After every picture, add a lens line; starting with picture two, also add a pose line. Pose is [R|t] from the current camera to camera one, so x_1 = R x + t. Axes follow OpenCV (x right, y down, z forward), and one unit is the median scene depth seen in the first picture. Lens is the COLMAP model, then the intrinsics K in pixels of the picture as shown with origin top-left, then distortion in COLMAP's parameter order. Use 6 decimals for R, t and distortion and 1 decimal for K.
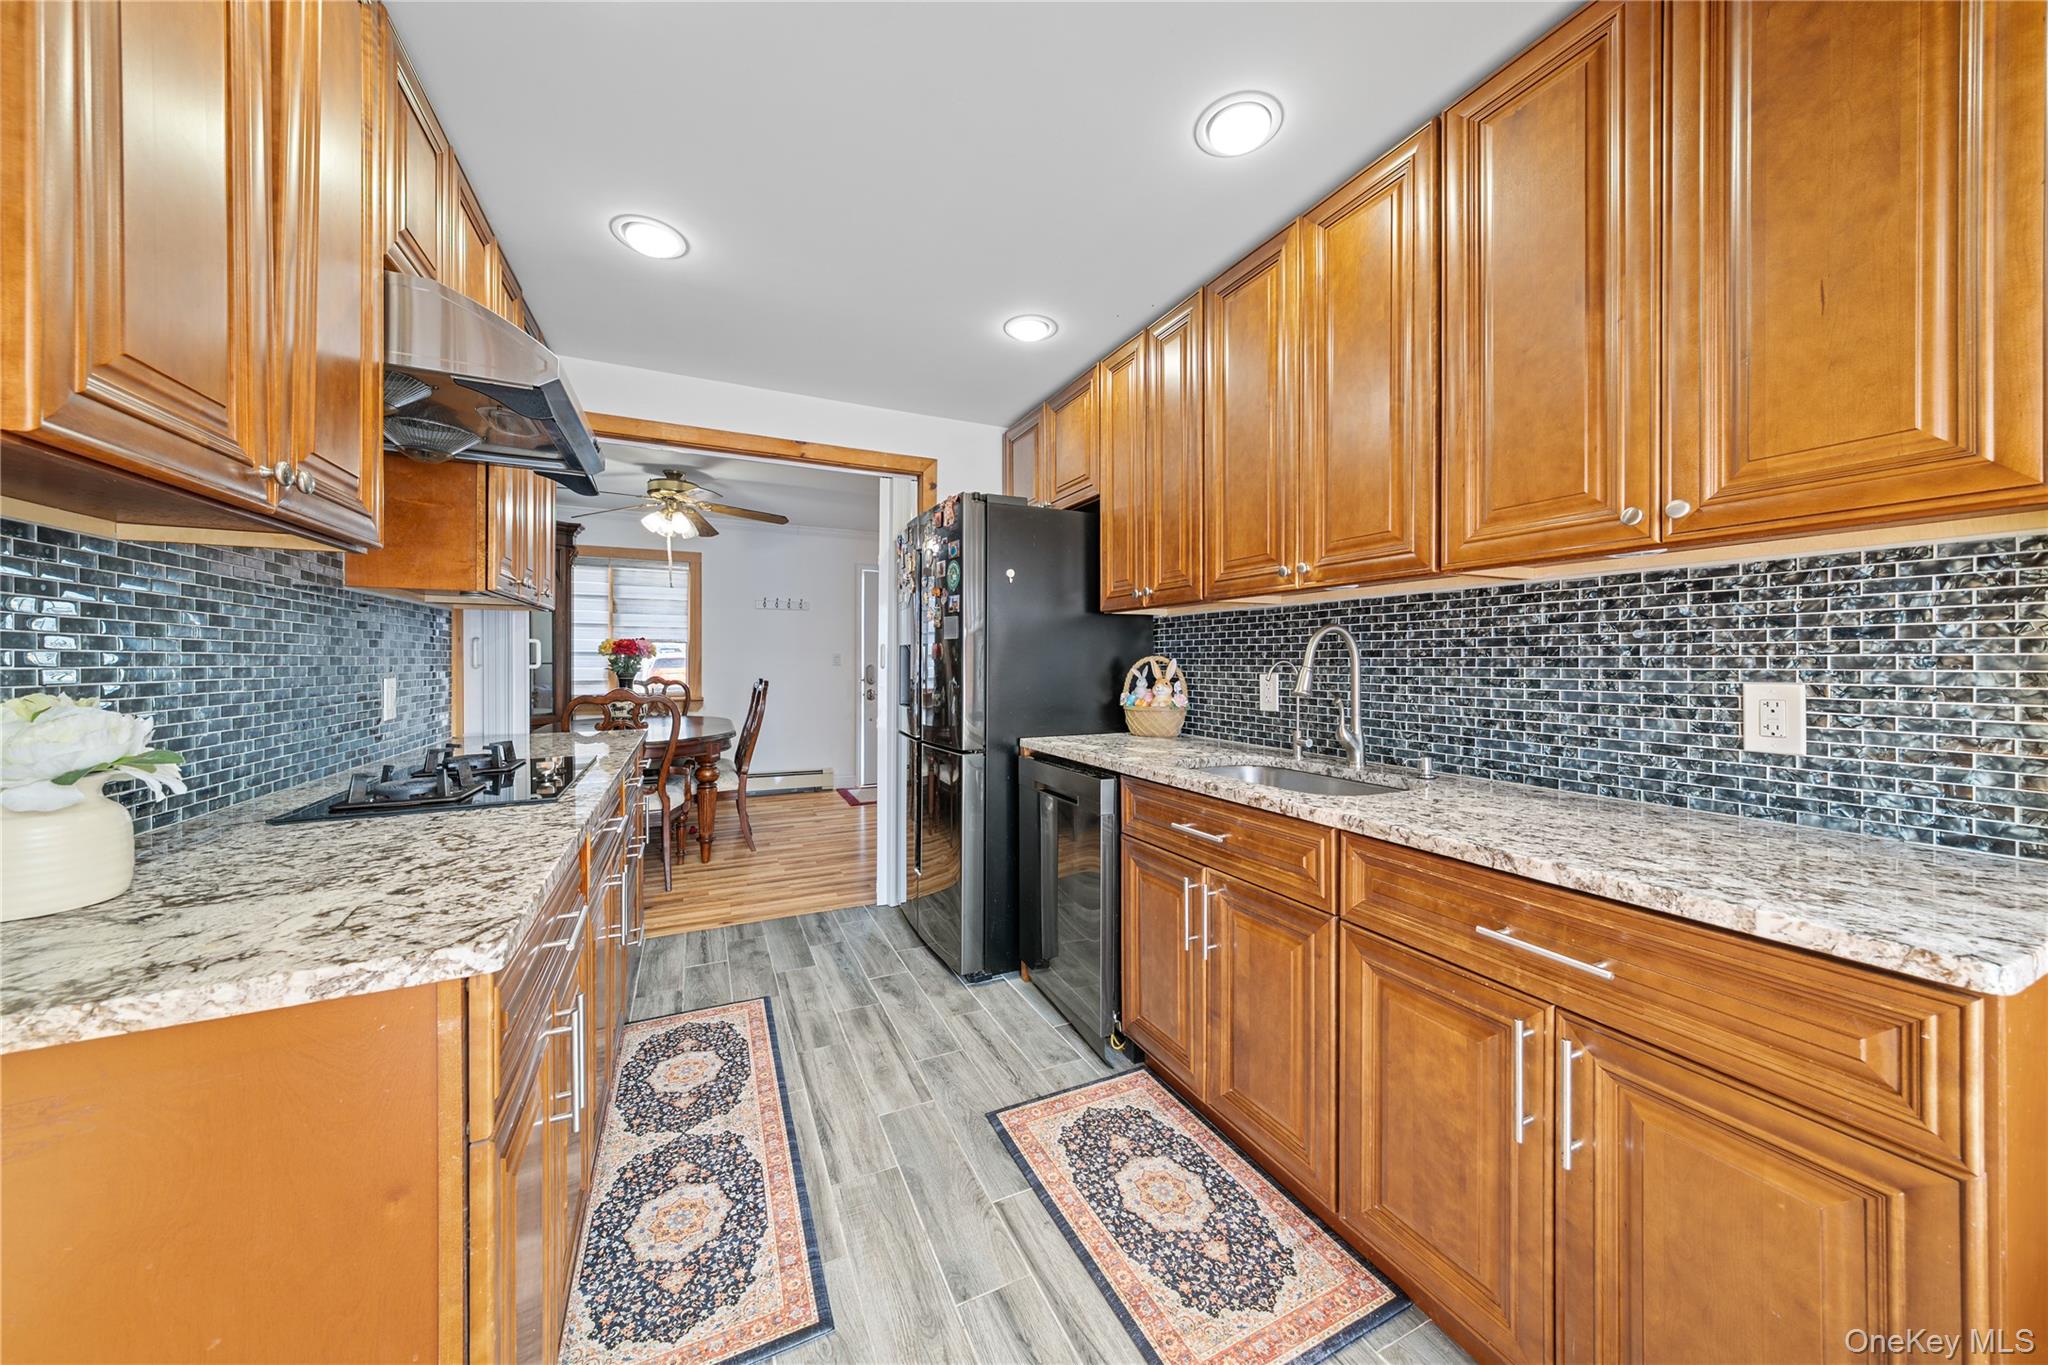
lens RADIAL K [[709.4, 0, 1030.5], [0, 709.4, 664.6], [0, 0, 1]] dist [-0.001629, -0.000254]
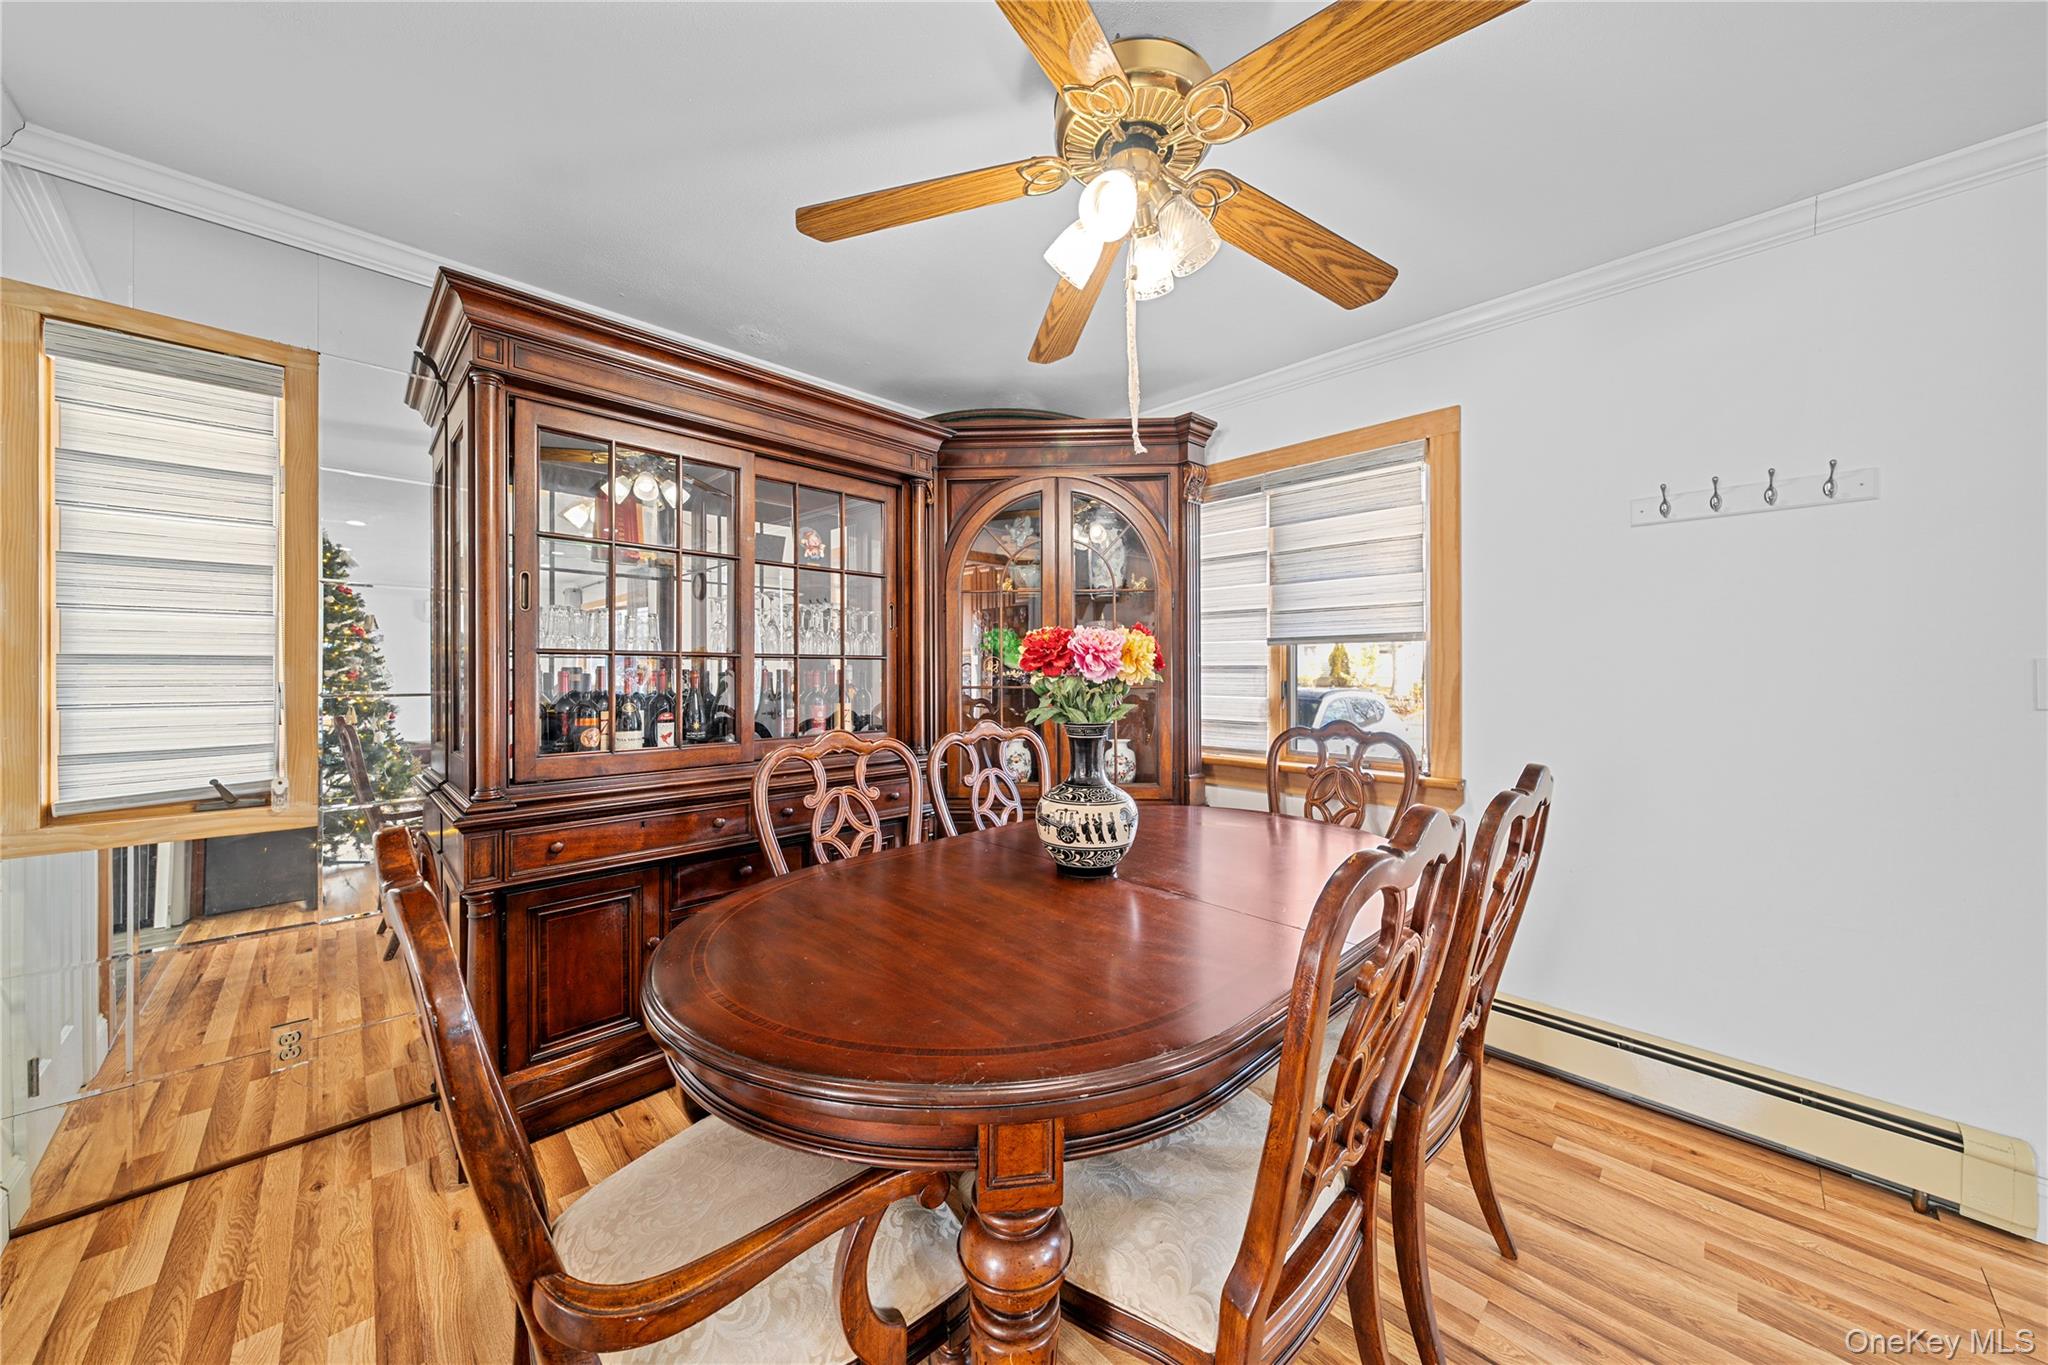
lens RADIAL K [[709.4, 0, 1026.5], [0, 709.4, 670.9], [0, 0, 1]] dist [-0.001629, -0.000254]
pose [[0.320377, -0.007530, -0.947260, -0.181312], [0.000434, 0.999969, -0.007802, -0.010424], [0.947290, 0.002088, 0.320371, 0.676513]]
